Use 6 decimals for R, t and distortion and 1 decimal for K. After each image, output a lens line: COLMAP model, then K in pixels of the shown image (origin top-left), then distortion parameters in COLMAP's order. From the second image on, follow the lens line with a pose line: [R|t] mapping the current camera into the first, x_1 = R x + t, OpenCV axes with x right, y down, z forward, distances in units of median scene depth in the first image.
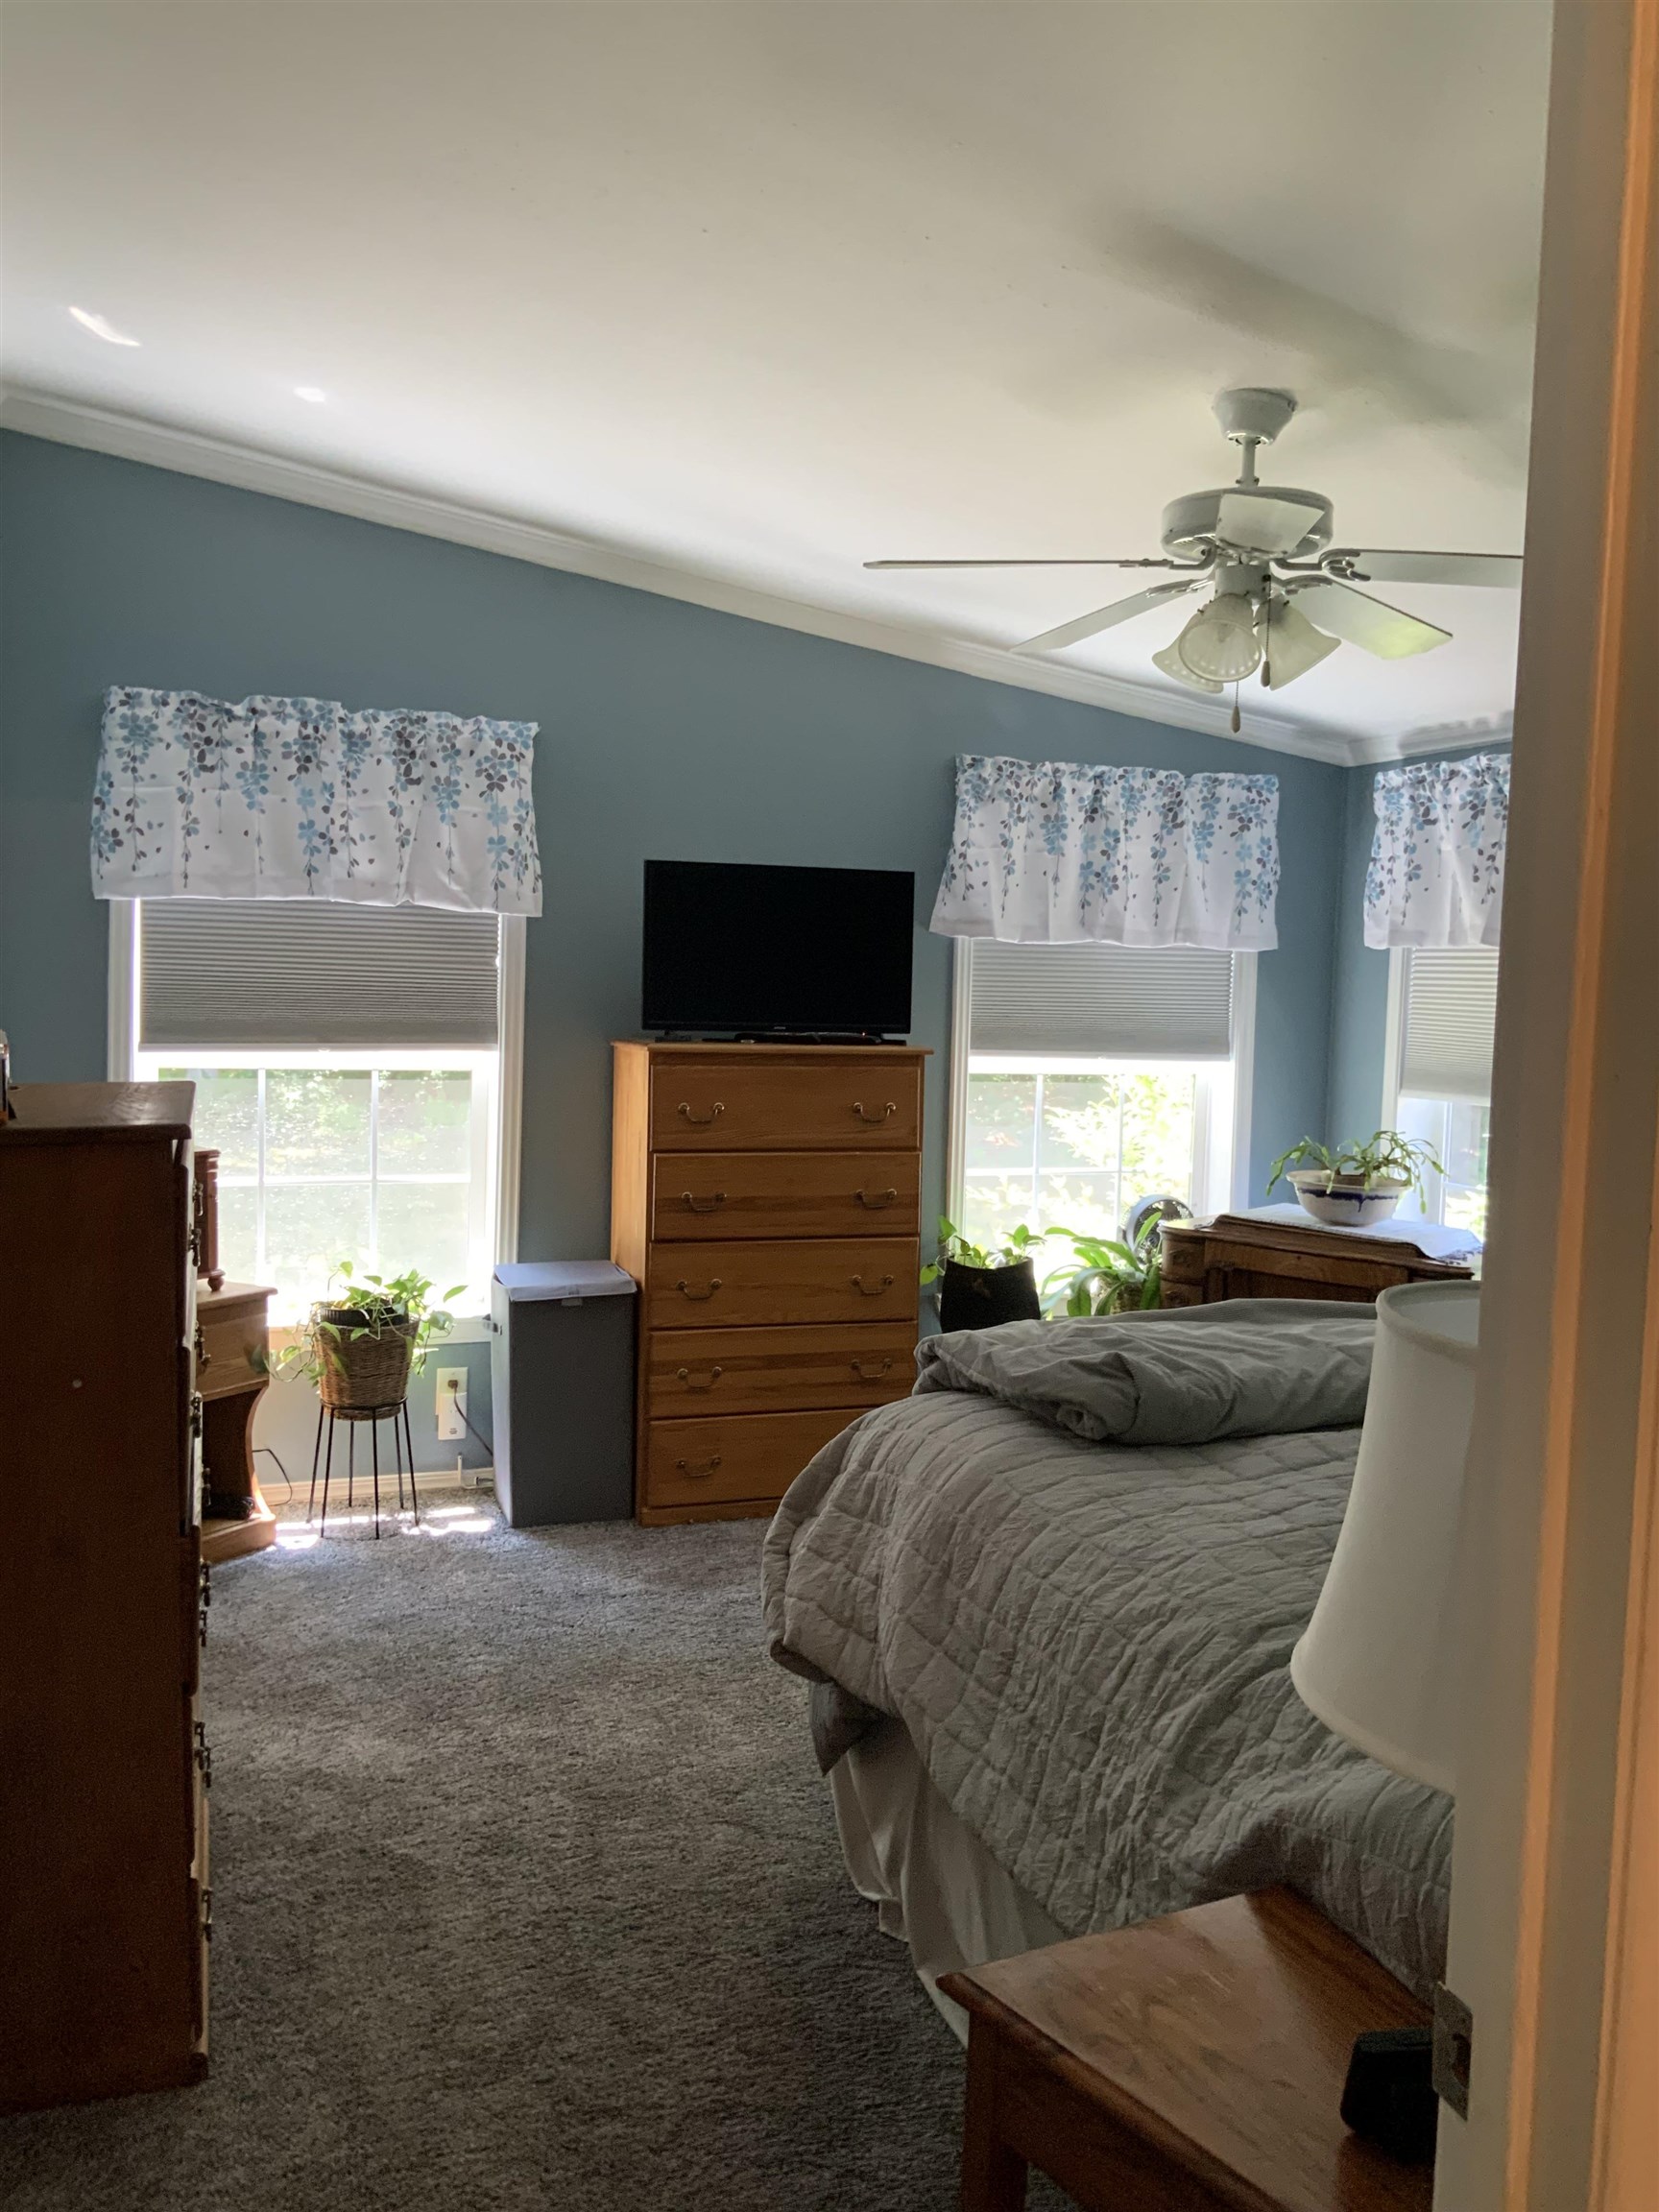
lens RADIAL K [[1829.8, 0, 841.3], [0, 1829.8, 1105.6], [0, 0, 1]] dist [0.058466, -0.096373]
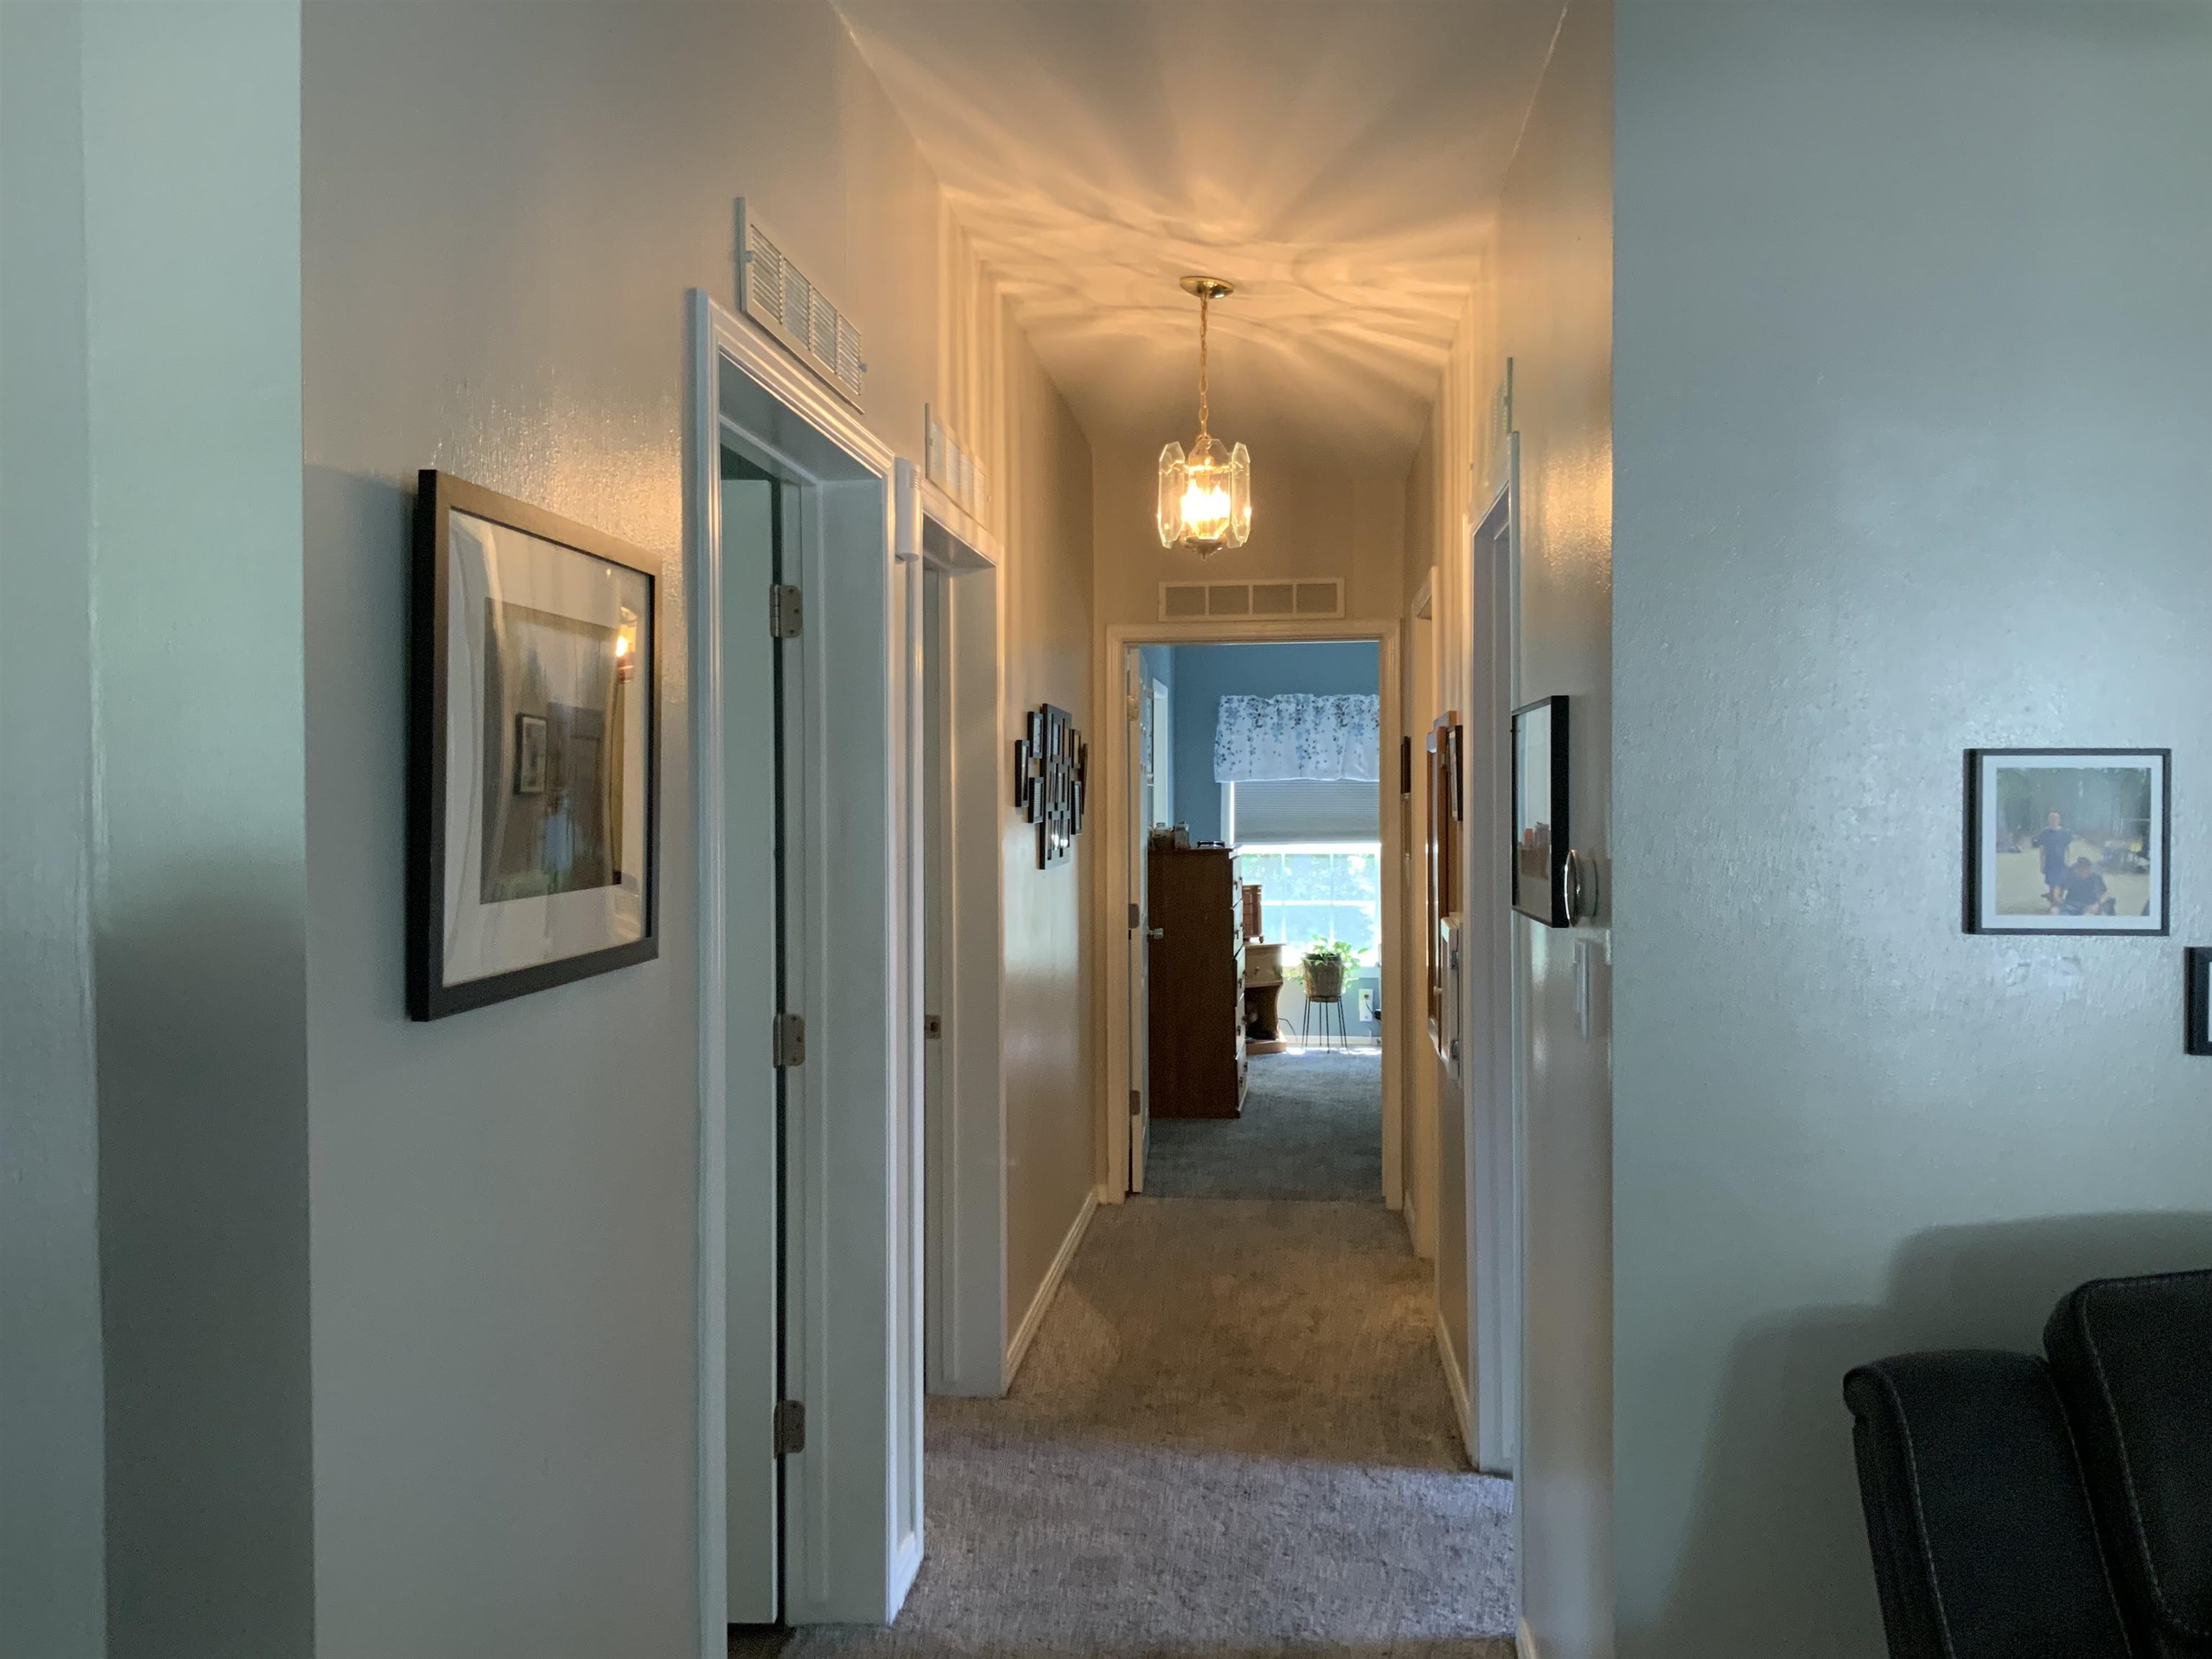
lens RADIAL K [[1829.8, 0, 1105.2], [0, 1829.8, 830.5], [0, 0, 1]] dist [0.058466, -0.096373]
pose [[0.897957, -0.029981, -0.439062, 0.247986], [-0.006686, 0.996632, -0.081727, 0.070798], [0.440033, 0.076323, 0.894732, -0.578531]]
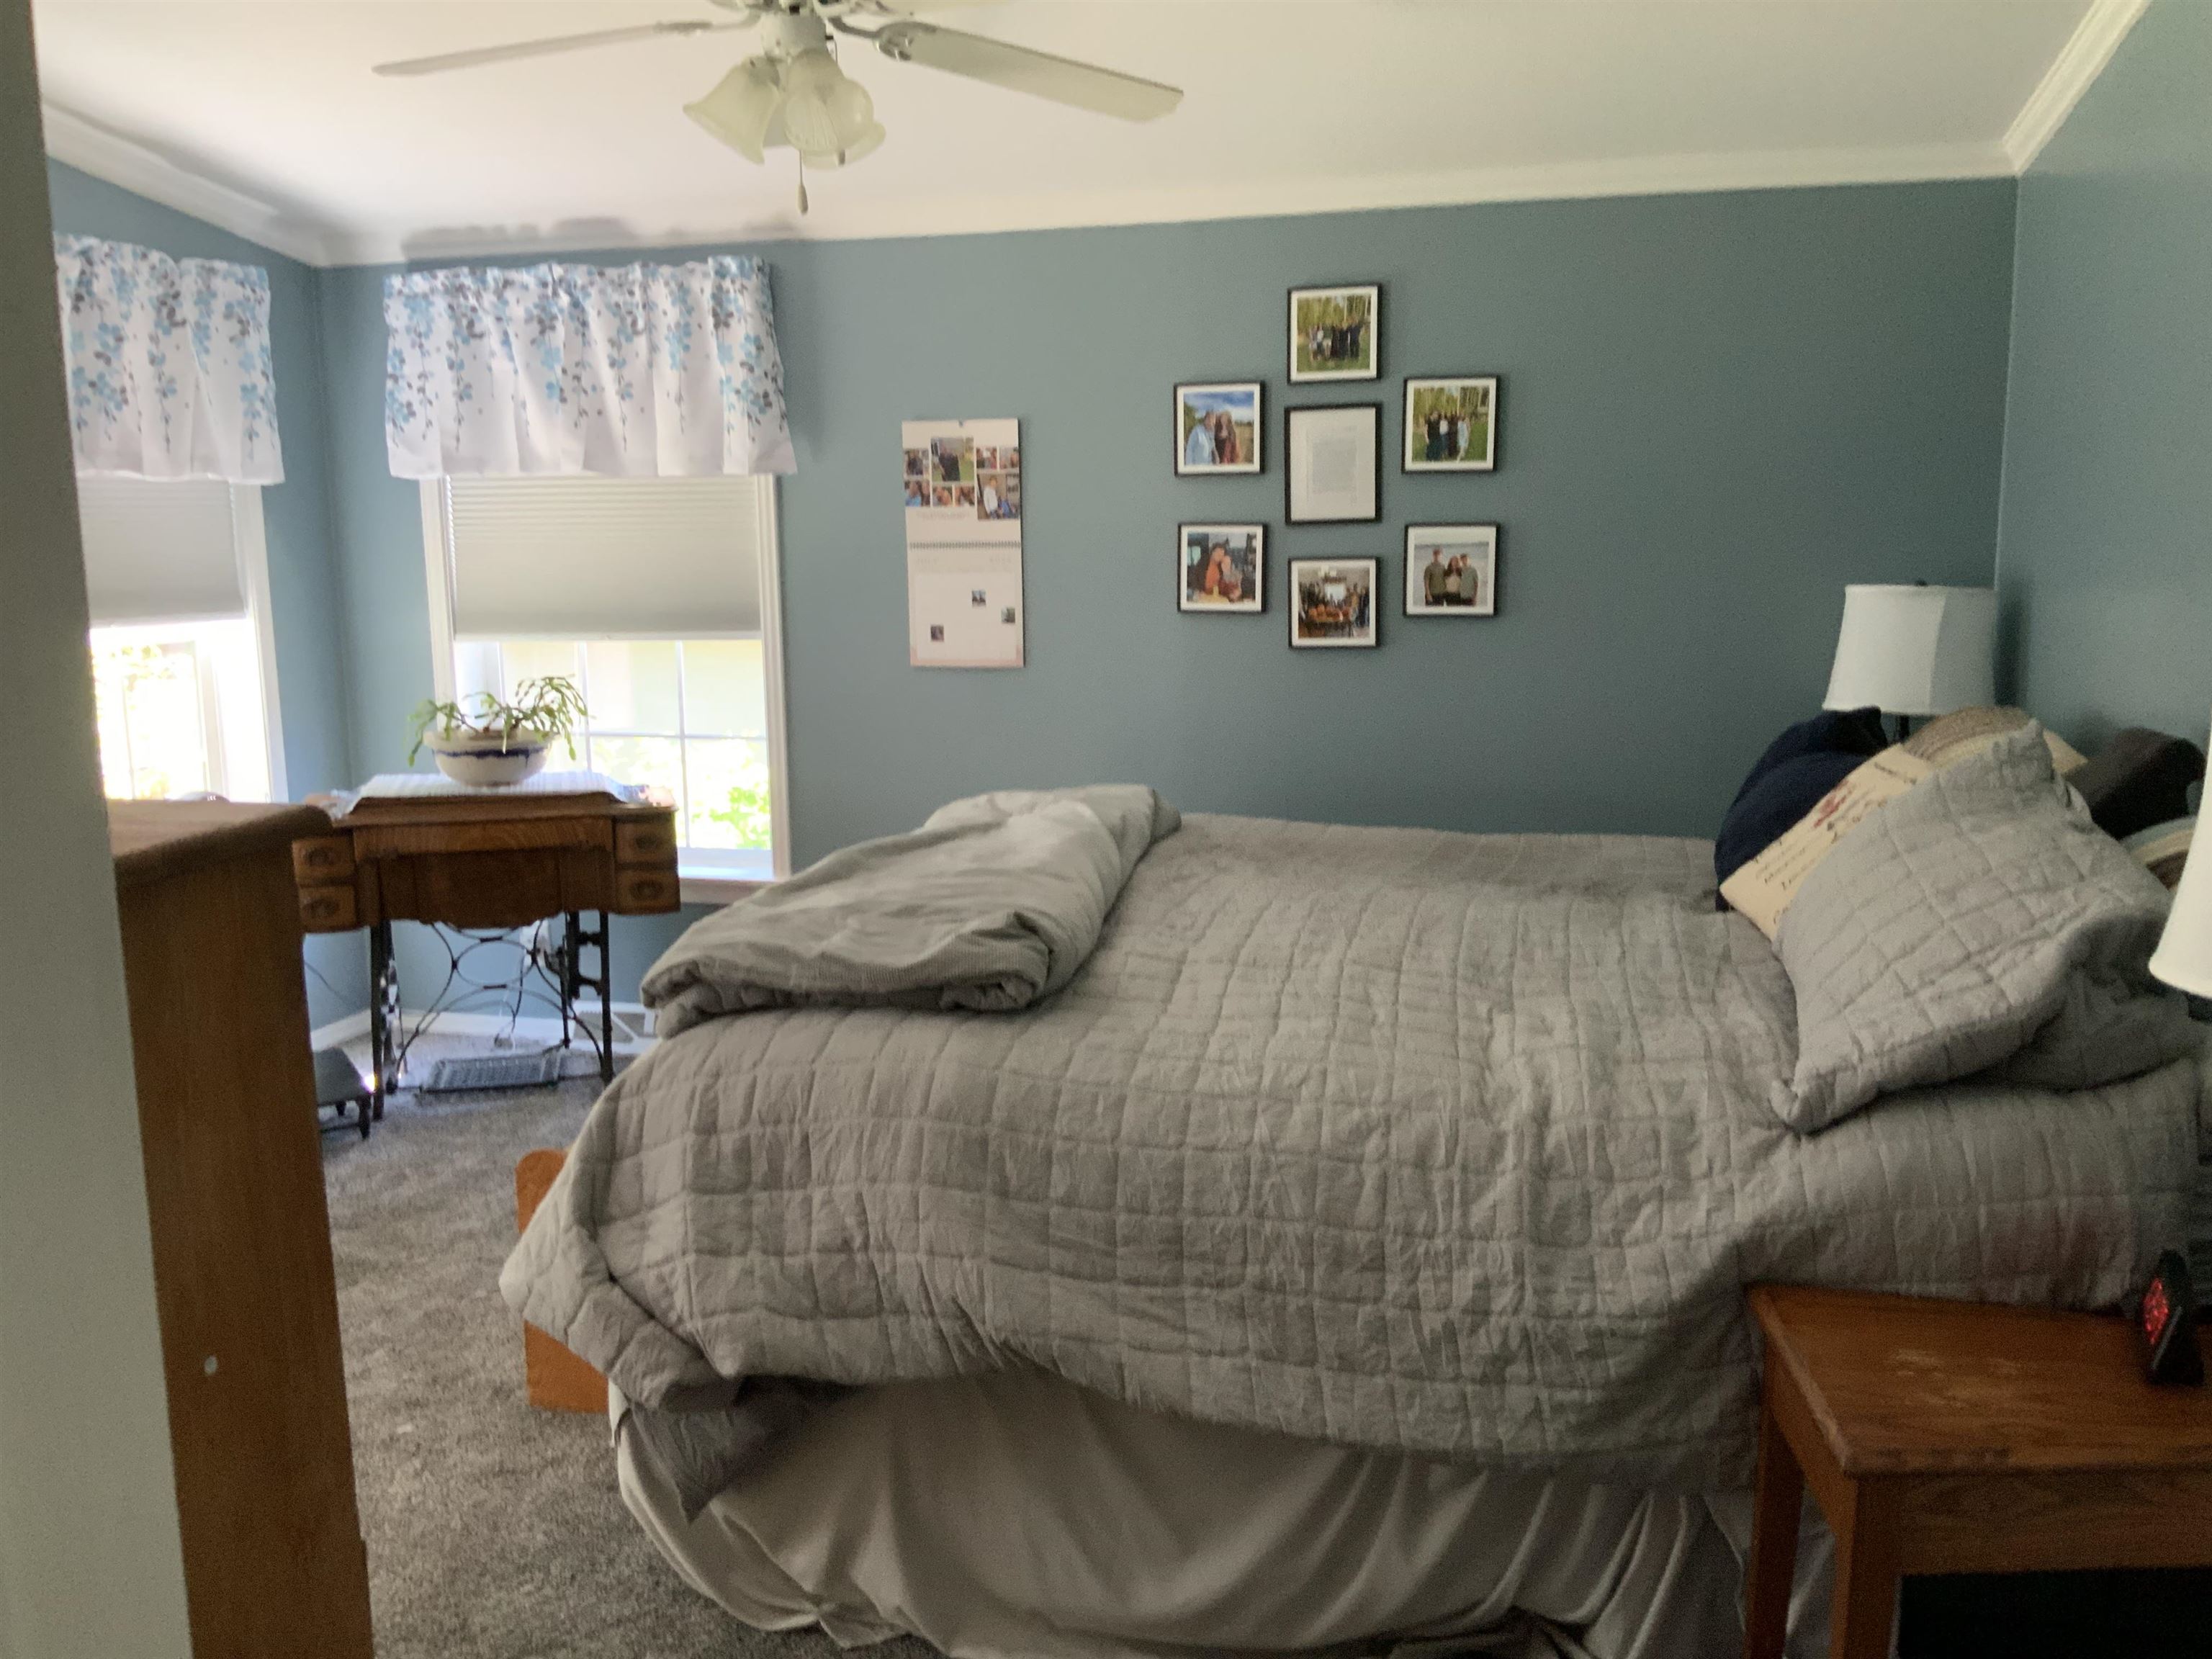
lens RADIAL K [[1829.8, 0, 1086.1], [0, 1829.8, 818.5], [0, 0, 1]] dist [0.058466, -0.096373]
pose [[0.565462, -0.165426, 0.808014, -0.297598], [0.091754, 0.986215, 0.137698, -0.017341], [-0.819655, -0.003725, 0.572846, 0.240848]]
